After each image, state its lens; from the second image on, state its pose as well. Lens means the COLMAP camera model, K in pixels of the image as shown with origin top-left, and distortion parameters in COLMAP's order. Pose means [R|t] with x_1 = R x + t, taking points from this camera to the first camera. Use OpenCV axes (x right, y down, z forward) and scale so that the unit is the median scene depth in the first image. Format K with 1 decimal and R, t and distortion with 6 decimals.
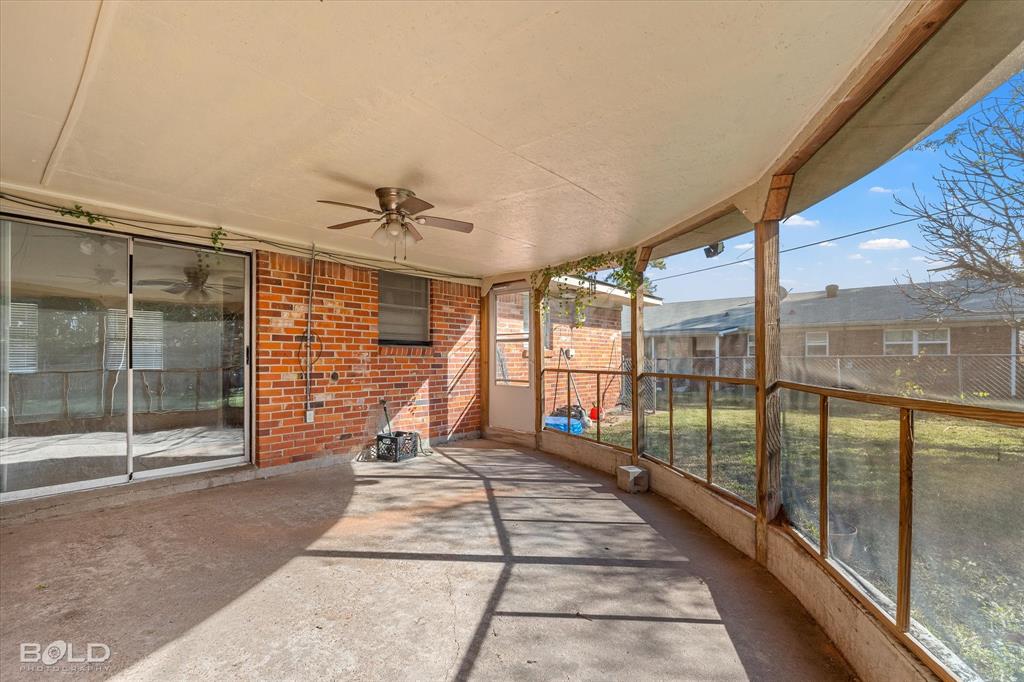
lens RADIAL K [[452.5, 0, 503.7], [0, 452.5, 350.2], [0, 0, 1]] dist [-0.000765, -0.000151]
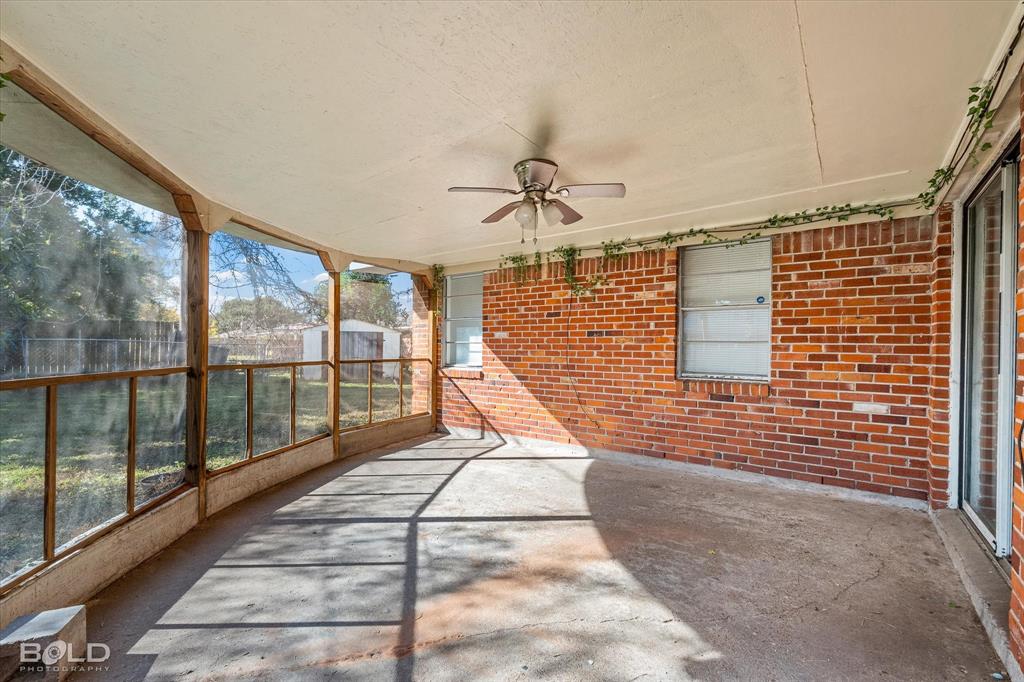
lens RADIAL K [[444.8, 0, 512.0], [0, 444.8, 341.0], [0, 0, 1]] dist [-0.000933, 0.000026]
pose [[-0.997058, -0.010280, -0.075960, -0.158595], [-0.007467, 0.999279, -0.037222, 0.034404], [0.076288, -0.036545, -0.996416, 2.296010]]
